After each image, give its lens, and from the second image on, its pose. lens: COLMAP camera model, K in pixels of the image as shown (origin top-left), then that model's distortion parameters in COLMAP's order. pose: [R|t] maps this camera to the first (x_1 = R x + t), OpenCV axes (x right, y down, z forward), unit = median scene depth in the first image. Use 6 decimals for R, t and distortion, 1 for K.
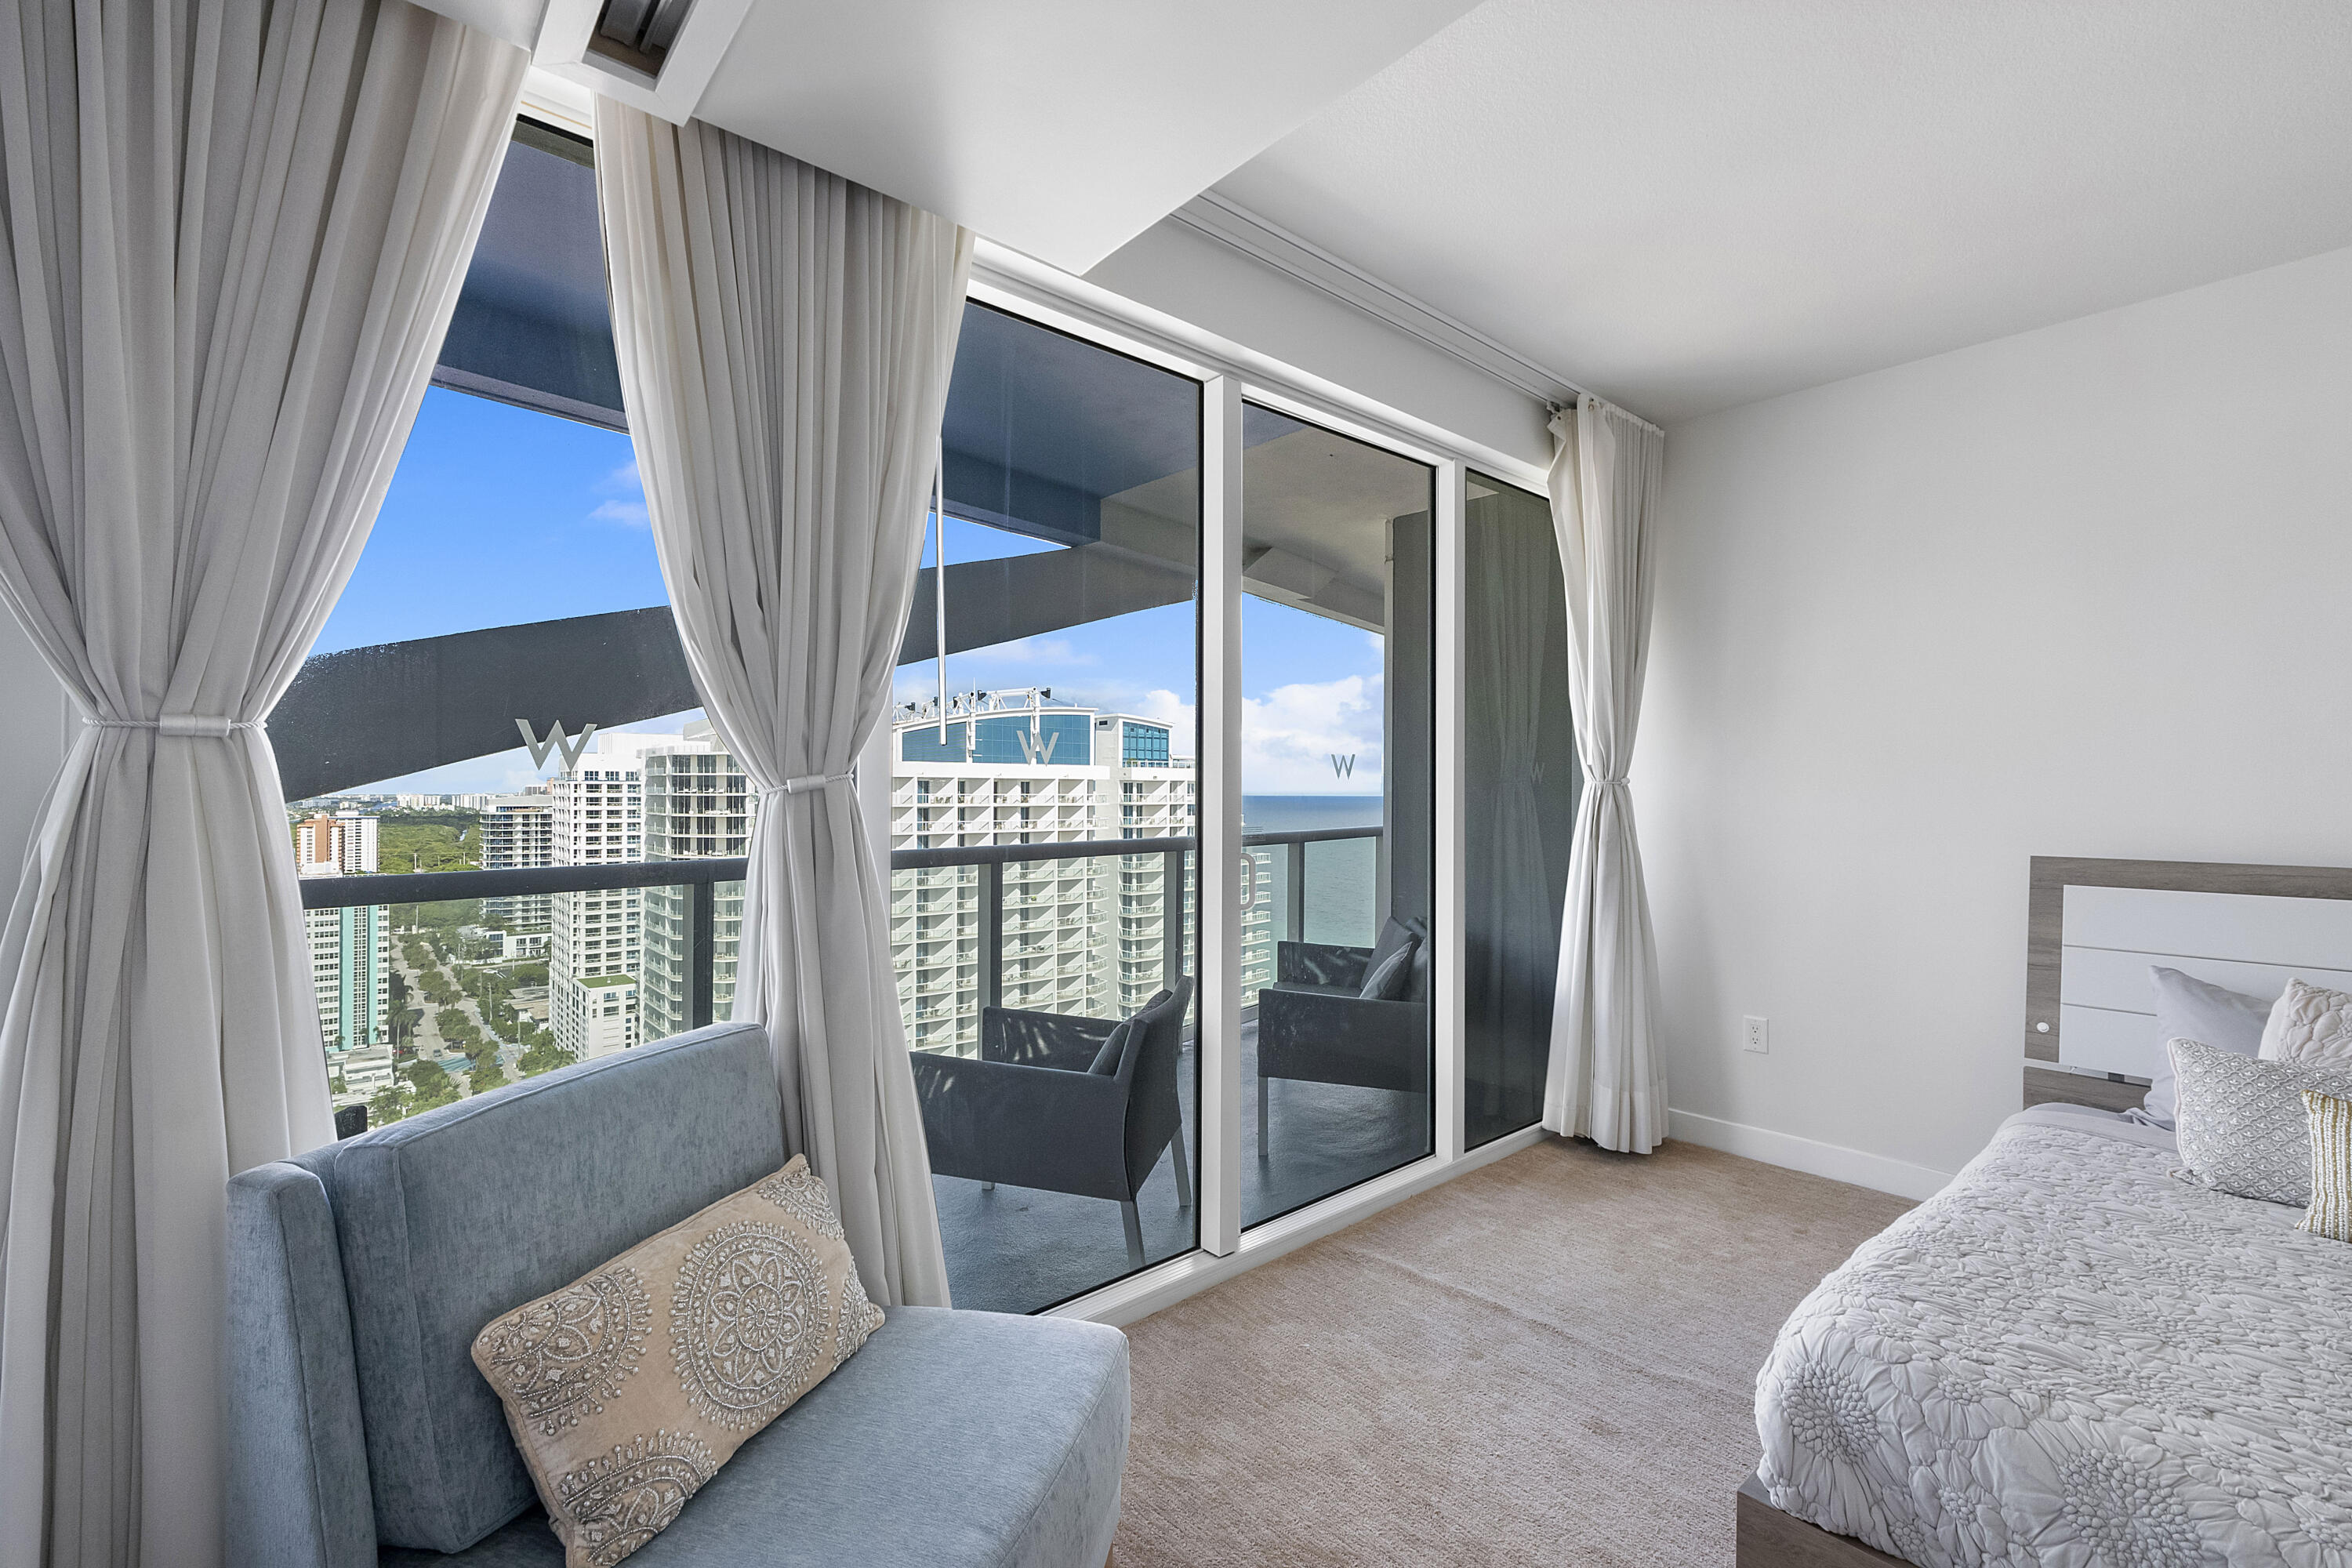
lens RADIAL K [[992.8, 0, 1174.4], [0, 992.8, 786.2], [0, 0, 1]] dist [-0.010651, 0.000364]
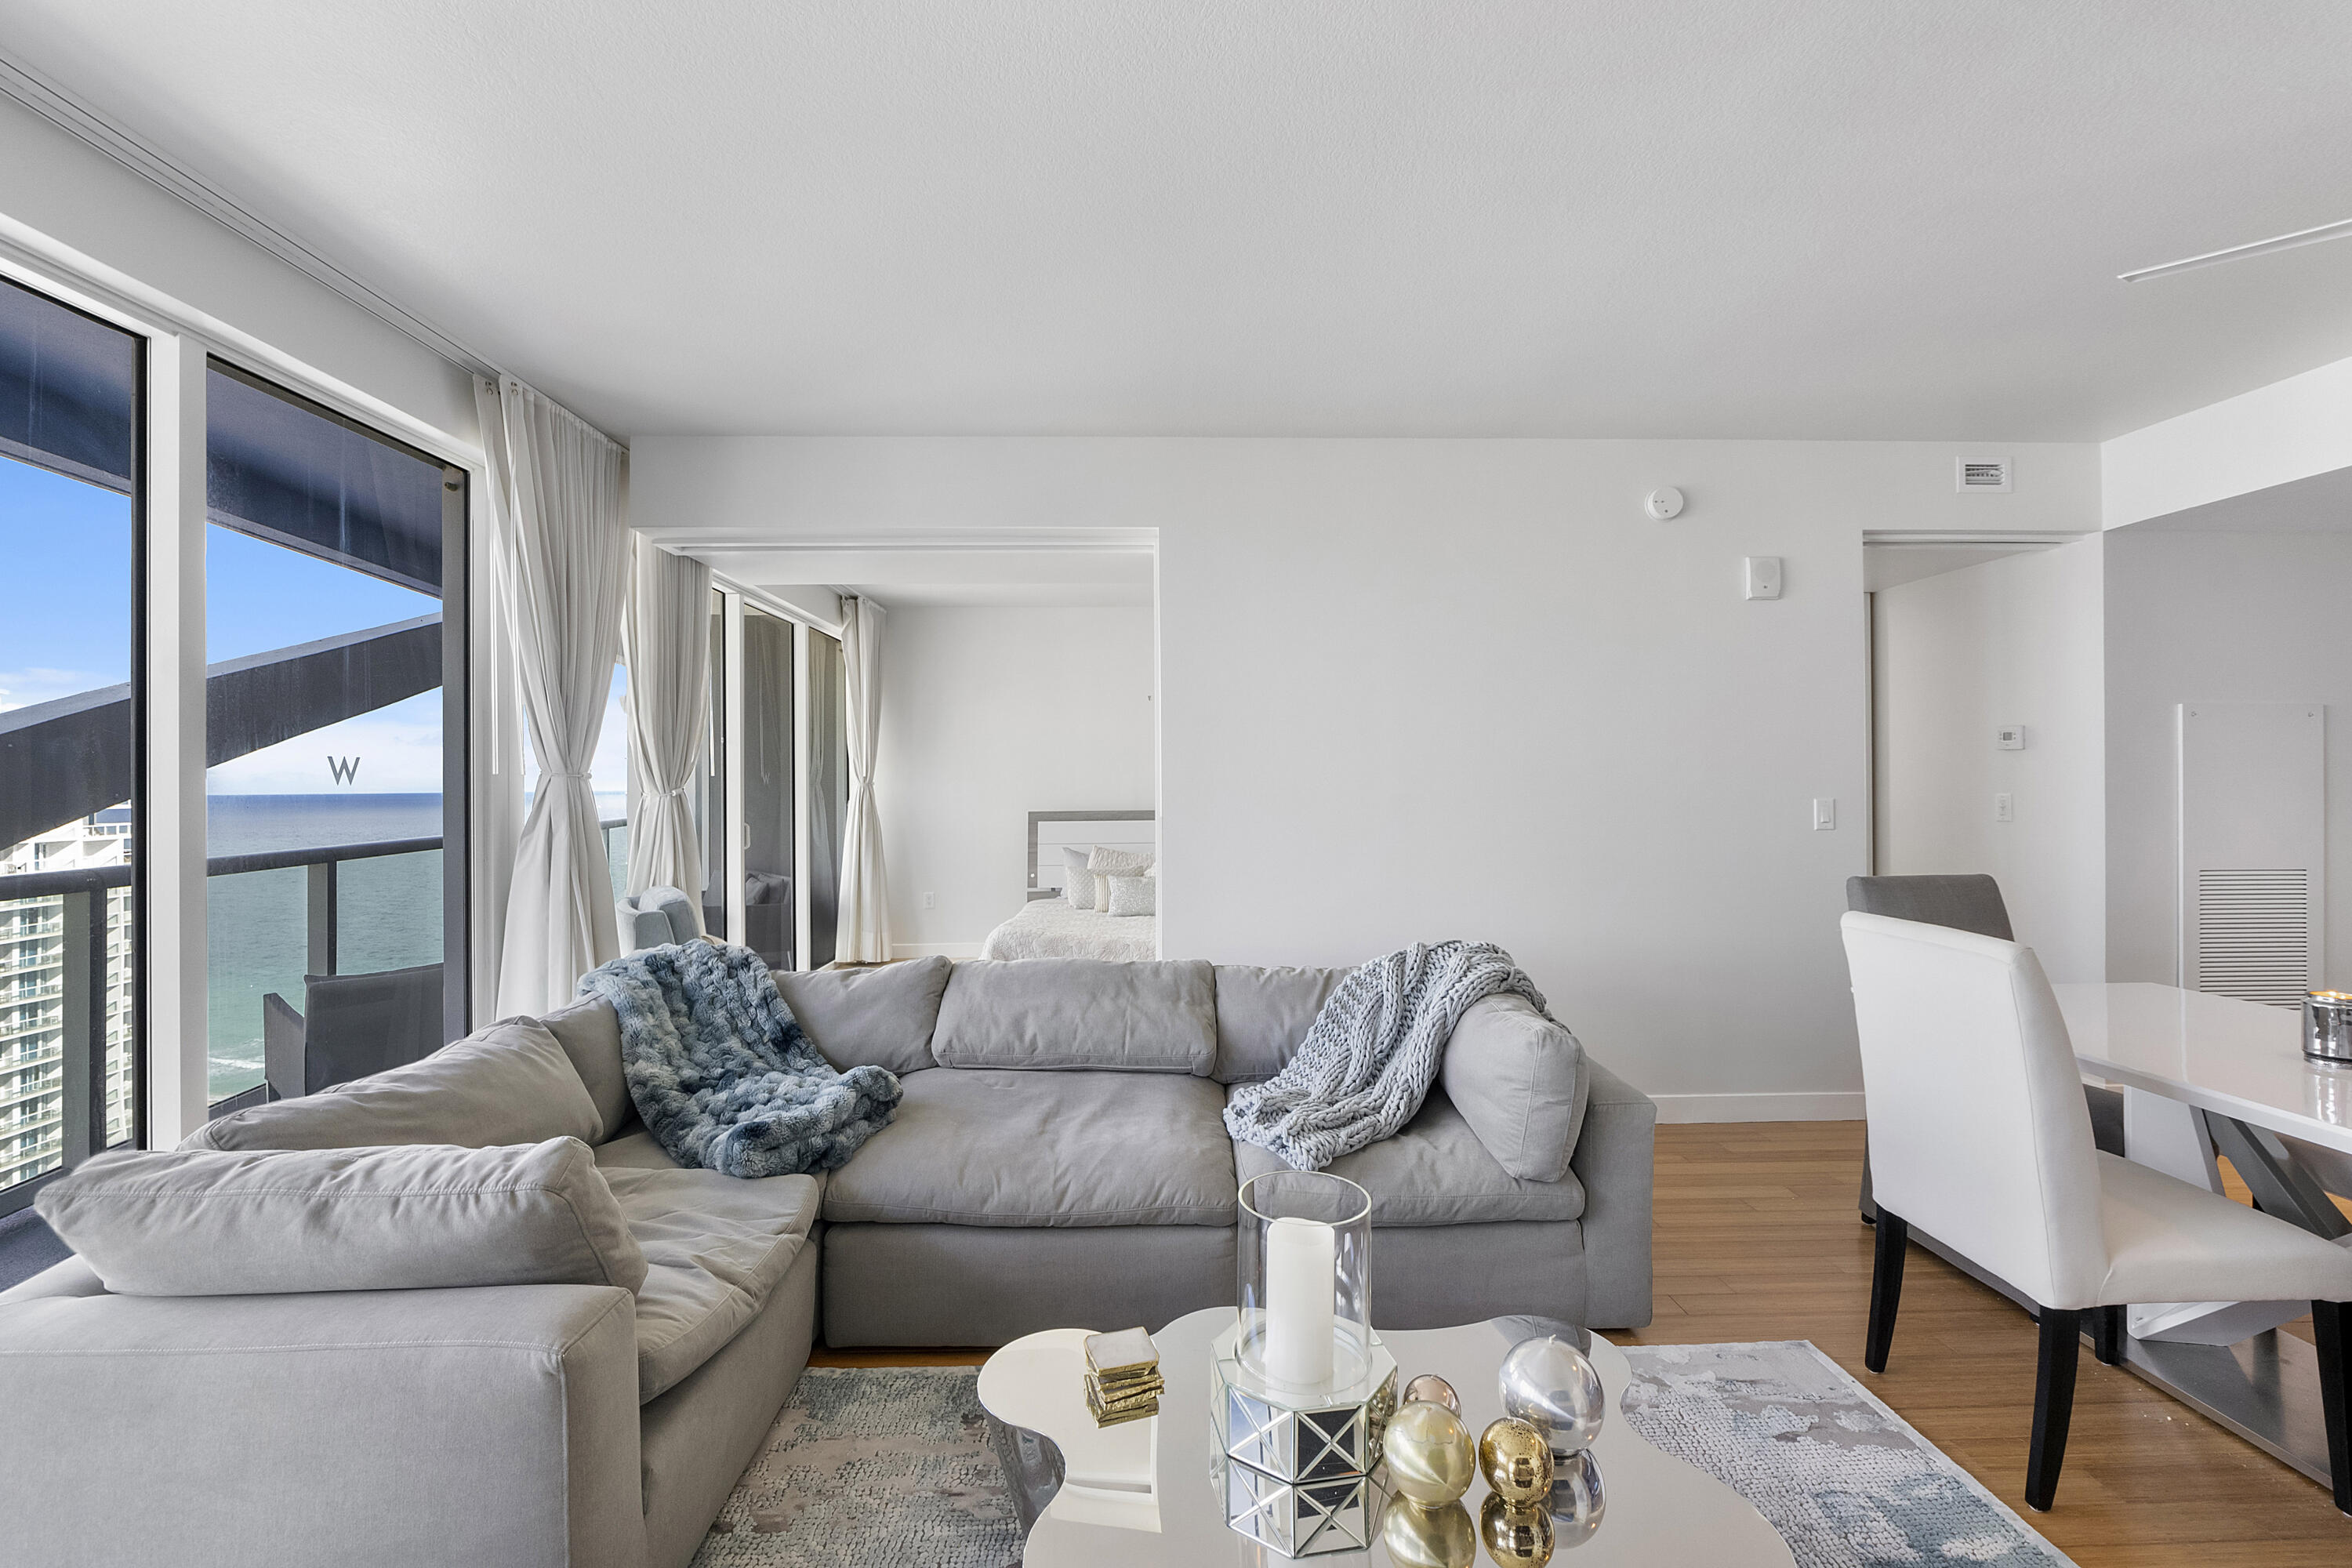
lens RADIAL K [[992.8, 0, 1172.9], [0, 992.8, 777.2], [0, 0, 1]] dist [-0.010651, 0.000364]
pose [[0.631920, 0.005340, 0.775015, -0.765862], [0.007109, 0.999894, -0.012685, 0.011940], [-0.775001, 0.013525, 0.631816, -0.793763]]
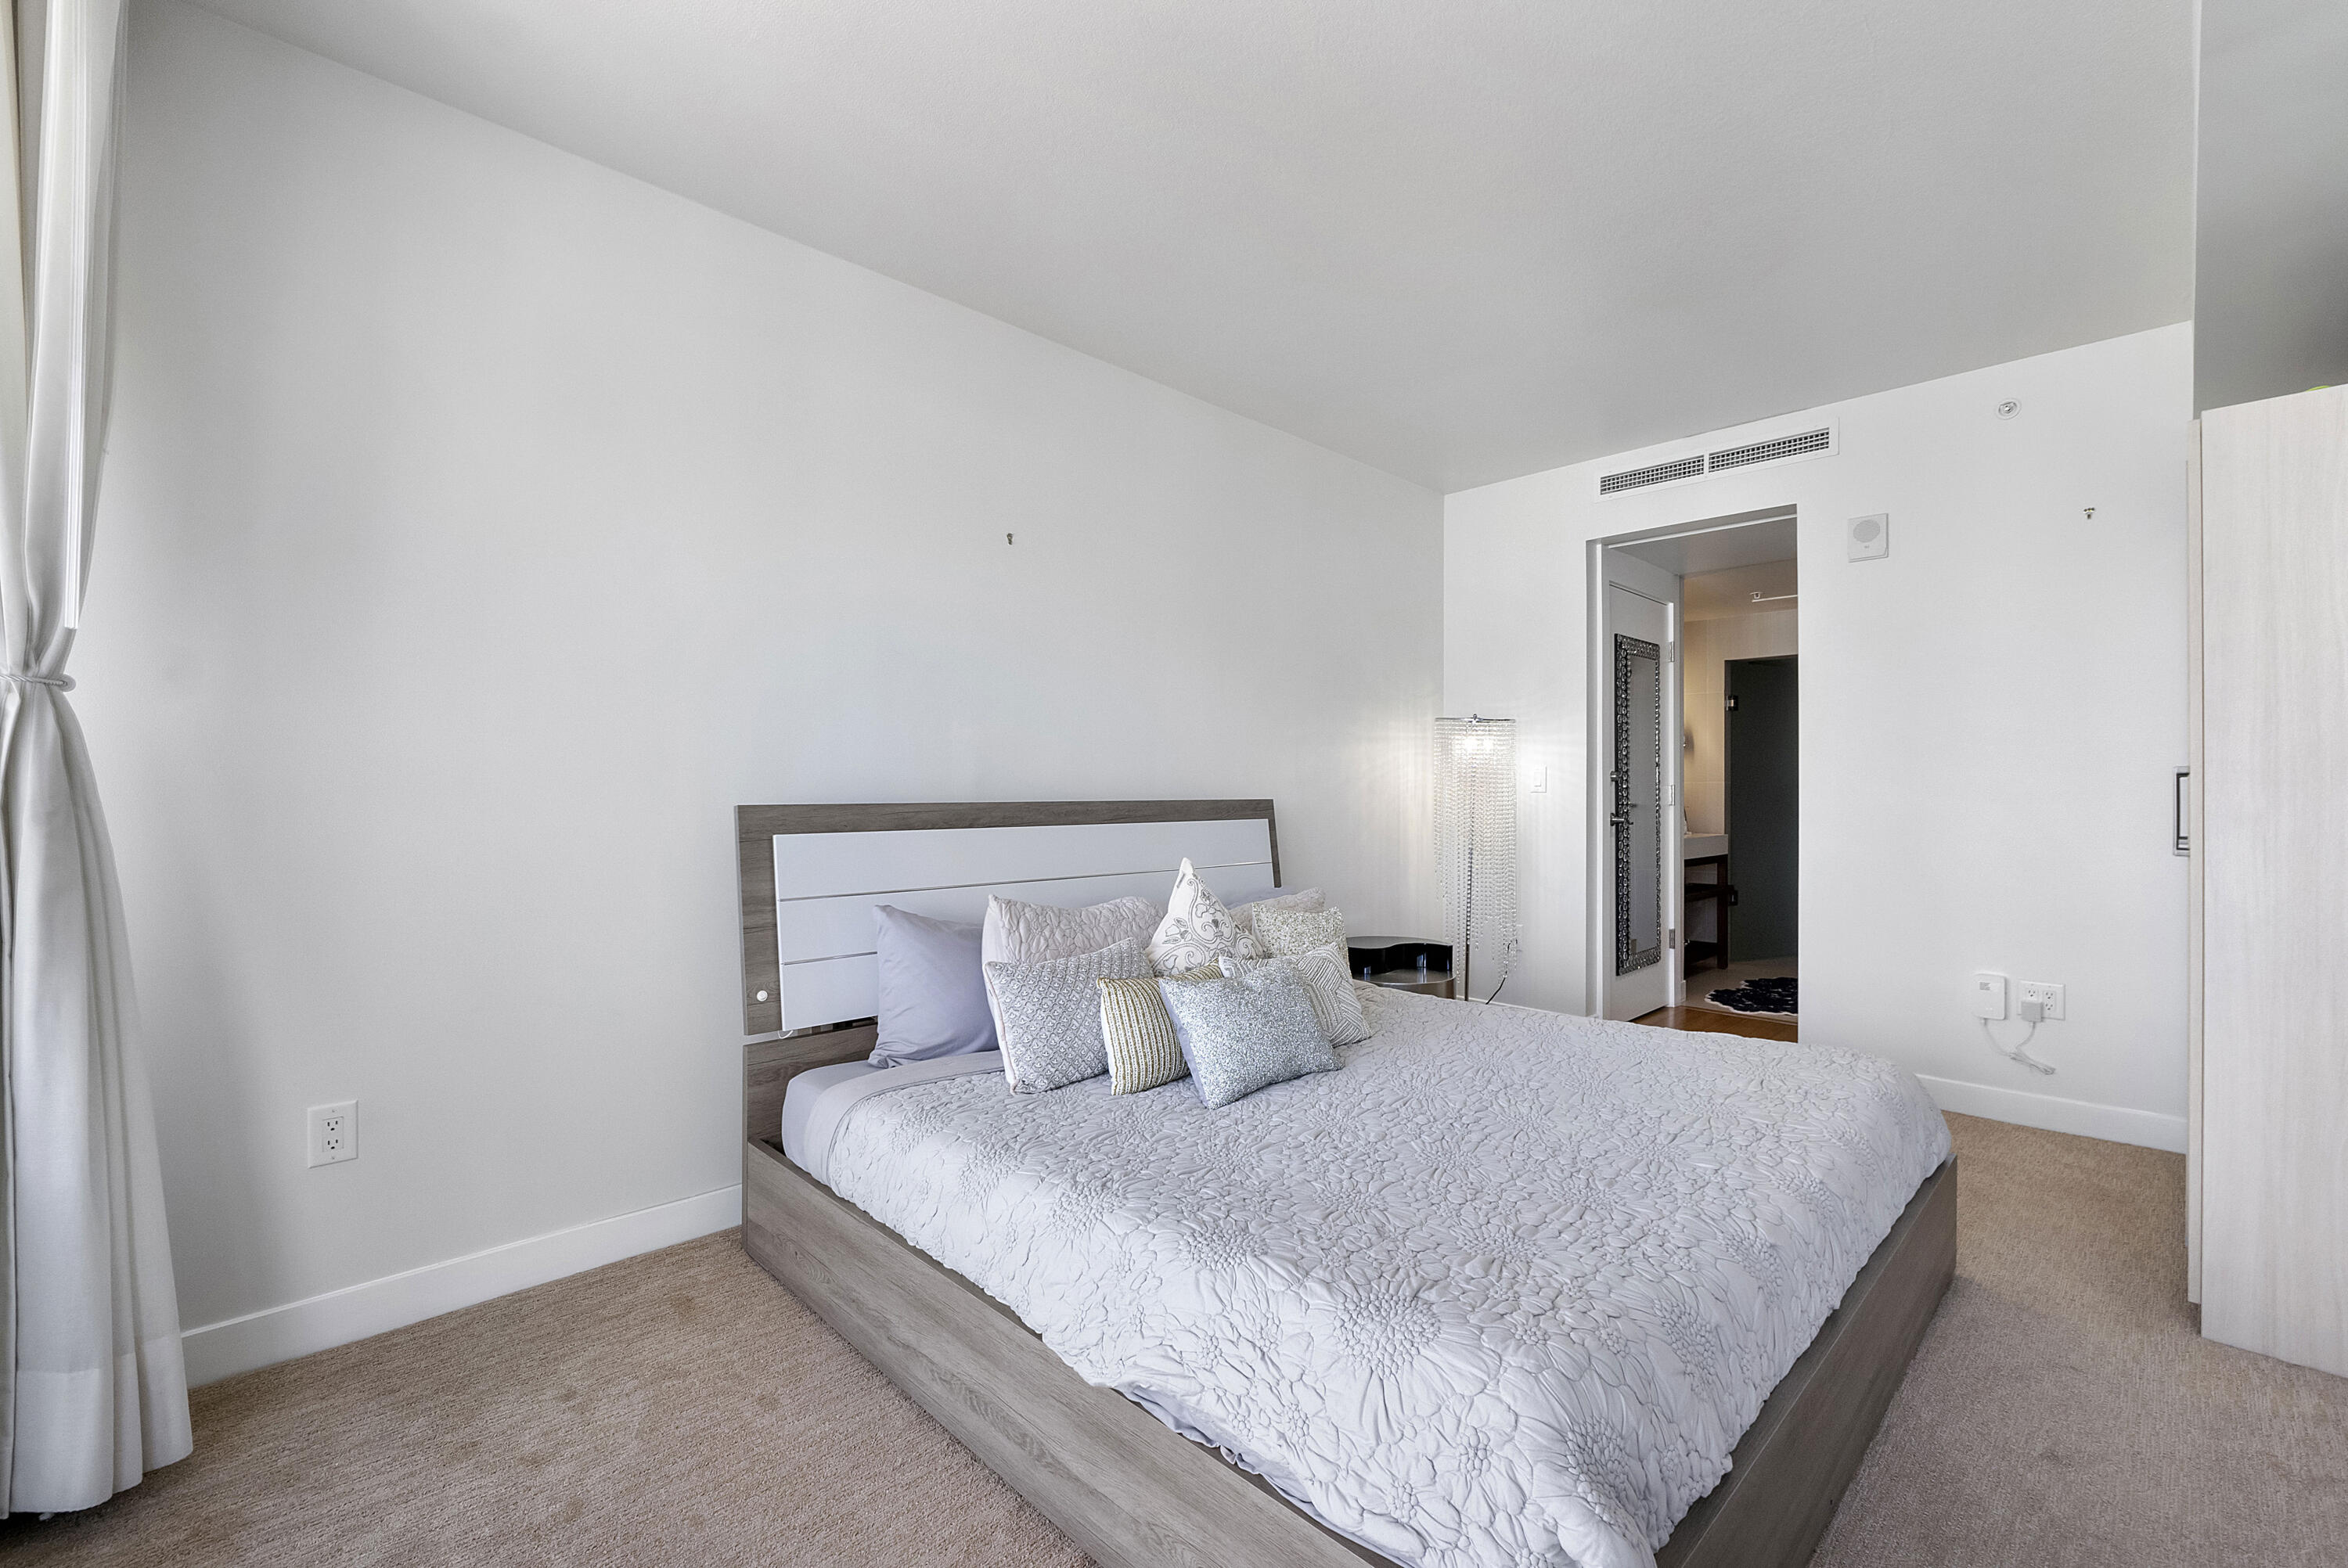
lens RADIAL K [[989.2, 0, 1166.9], [0, 989.2, 786.7], [0, 0, 1]] dist [-0.007157, -0.000264]
pose [[-0.062595, -0.001255, 0.998038, -0.026172], [-0.006606, 0.999978, 0.000844, 0.041951], [-0.998017, -0.006540, -0.062602, 0.550017]]
